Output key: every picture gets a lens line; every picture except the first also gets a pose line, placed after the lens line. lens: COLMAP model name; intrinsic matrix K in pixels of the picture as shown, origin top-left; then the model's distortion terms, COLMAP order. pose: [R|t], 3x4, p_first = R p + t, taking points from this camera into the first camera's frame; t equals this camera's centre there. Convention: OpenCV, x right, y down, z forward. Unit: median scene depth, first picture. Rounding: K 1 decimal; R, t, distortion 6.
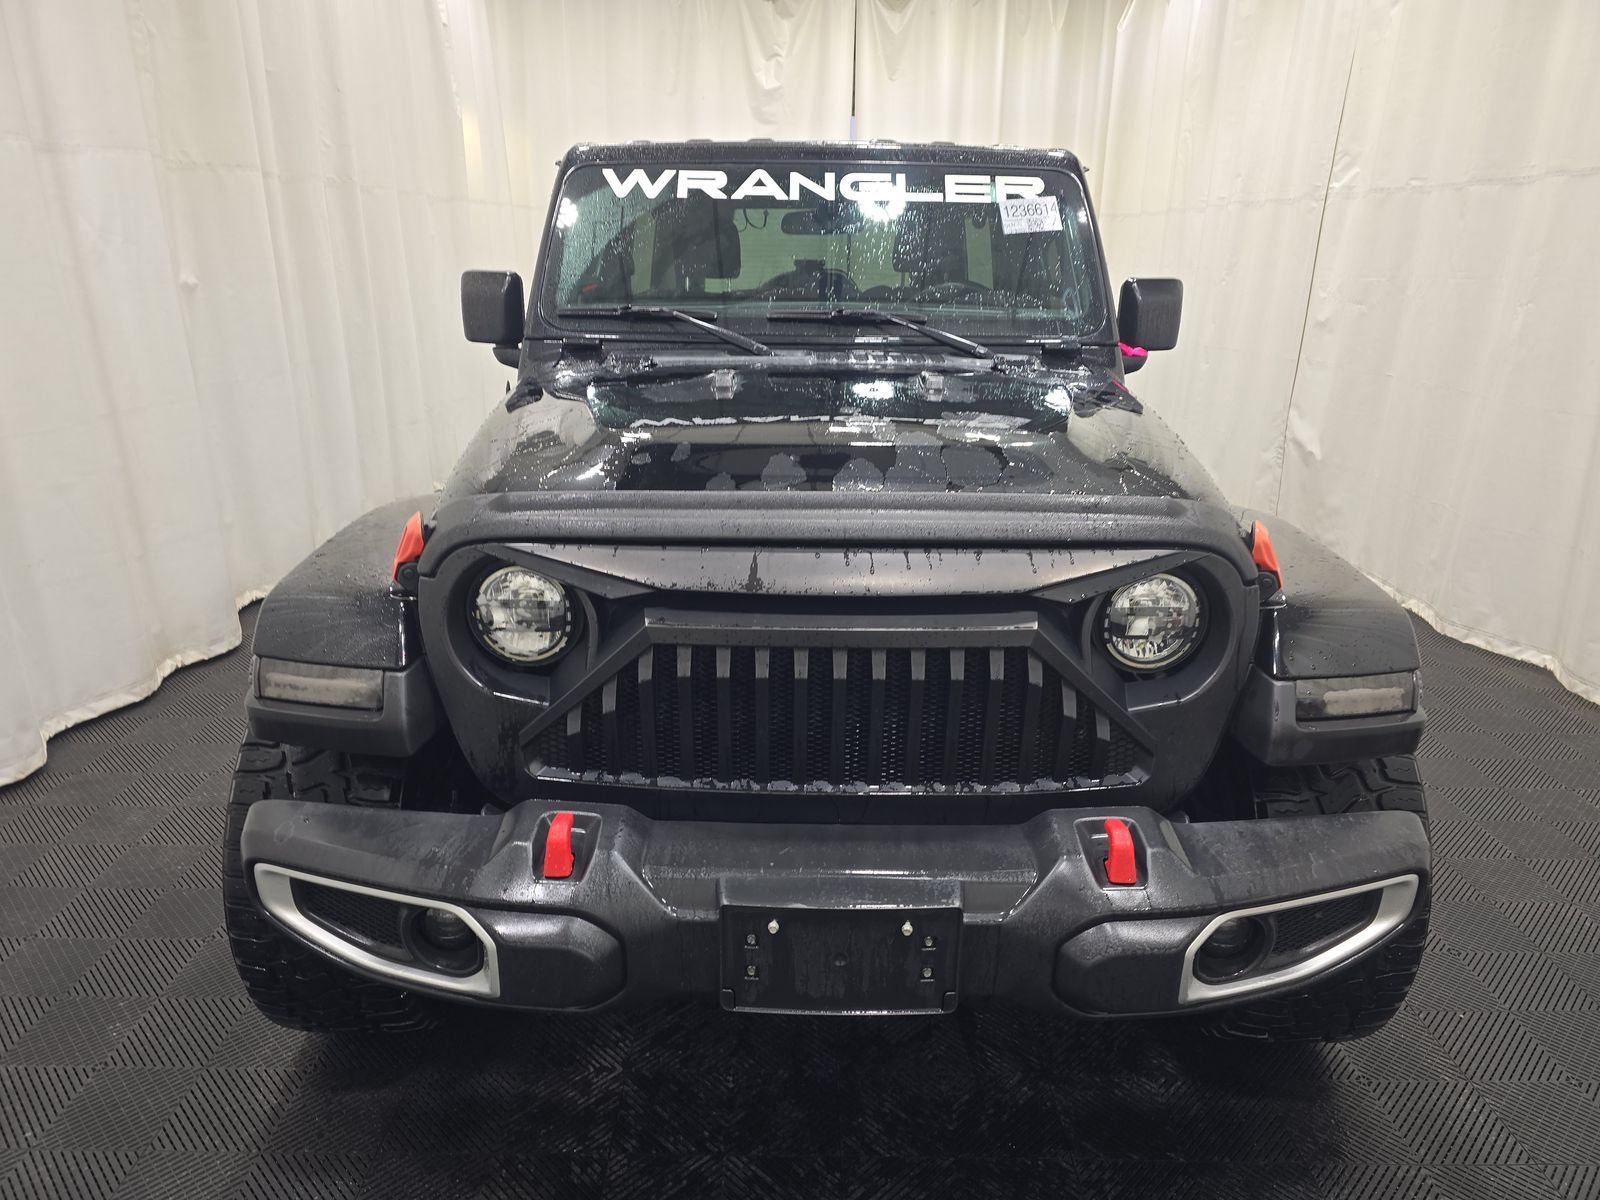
lens RADIAL K [[1095.8, 0, 800.0], [0, 1095.8, 600.0], [0, 0, 1]] dist [0.026059, -0.000673]
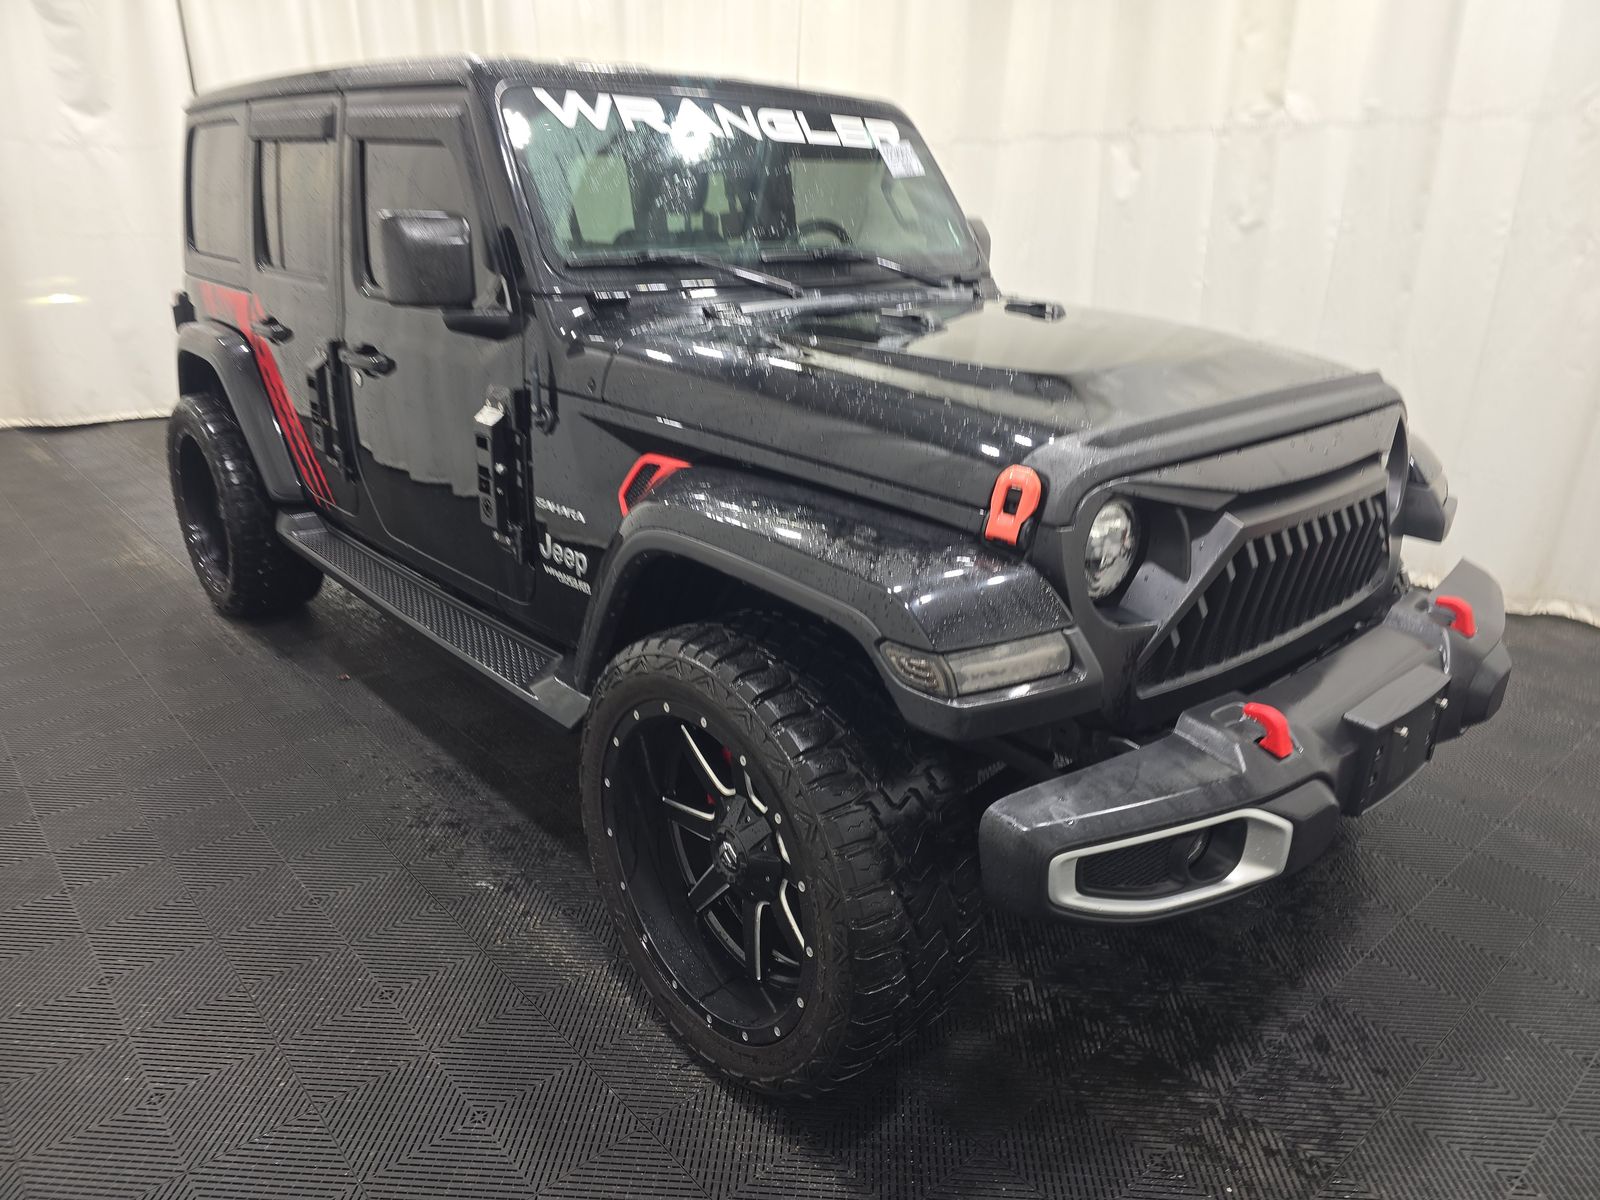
lens RADIAL K [[1095.8, 0, 800.0], [0, 1095.8, 600.0], [0, 0, 1]] dist [0.026059, -0.000673]
pose [[0.749926, -0.227050, 0.621336, -0.649729], [0.197081, 0.973285, 0.117791, -0.068691], [-0.631482, 0.034119, 0.774640, 0.225843]]
